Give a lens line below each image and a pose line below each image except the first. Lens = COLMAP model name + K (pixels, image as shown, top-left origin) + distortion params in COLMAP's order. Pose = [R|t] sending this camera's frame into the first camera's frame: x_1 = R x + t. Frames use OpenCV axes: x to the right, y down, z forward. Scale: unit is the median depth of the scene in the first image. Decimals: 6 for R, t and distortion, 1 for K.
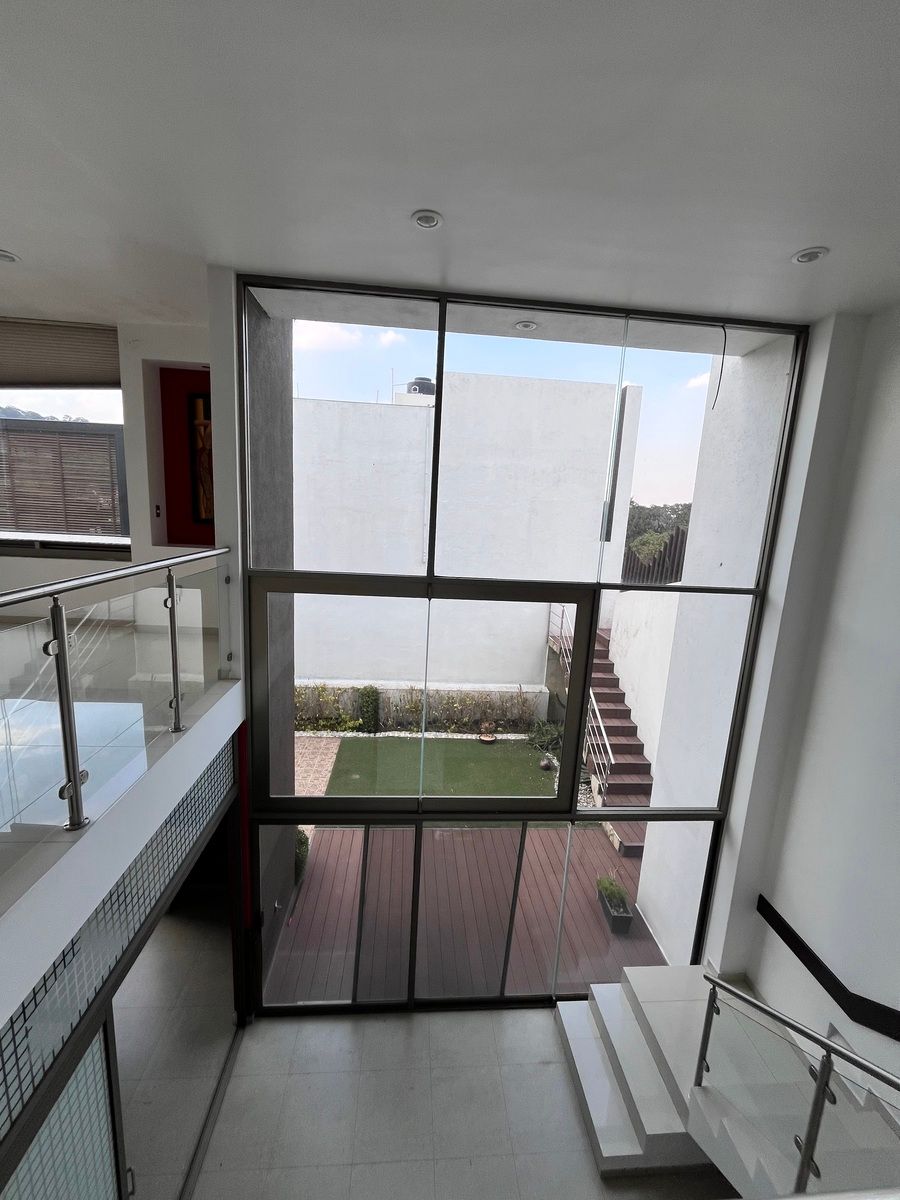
lens RADIAL K [[484.2, 0, 441.9], [0, 484.2, 599.0], [0, 0, 1]] dist [-0.003570, -0.000319]
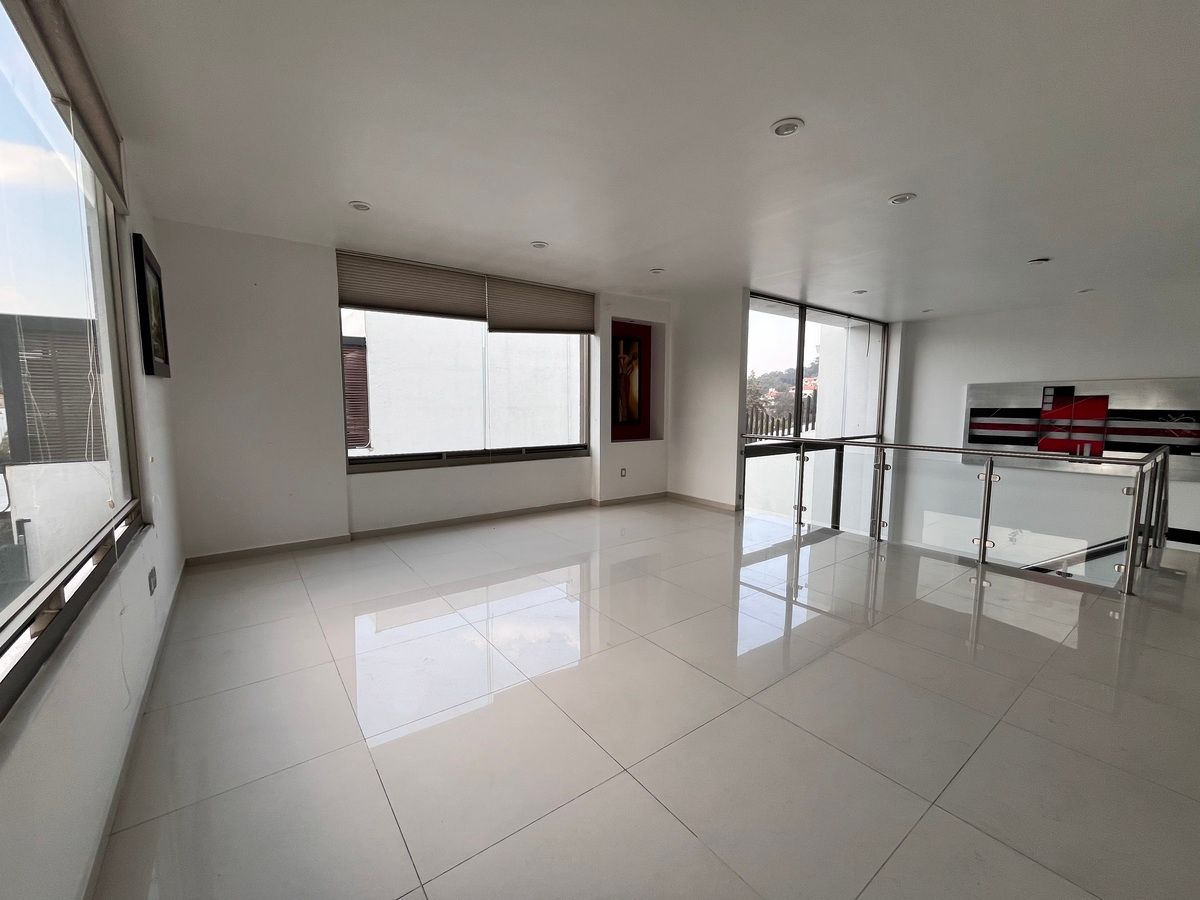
lens RADIAL K [[484.2, 0, 597.5], [0, 484.2, 451.8], [0, 0, 1]] dist [-0.003570, -0.000319]
pose [[0.837048, -0.104234, 0.537109, -1.607174], [0.138087, 0.990152, -0.023047, -0.067948], [-0.529417, 0.093459, 0.843198, -0.184633]]
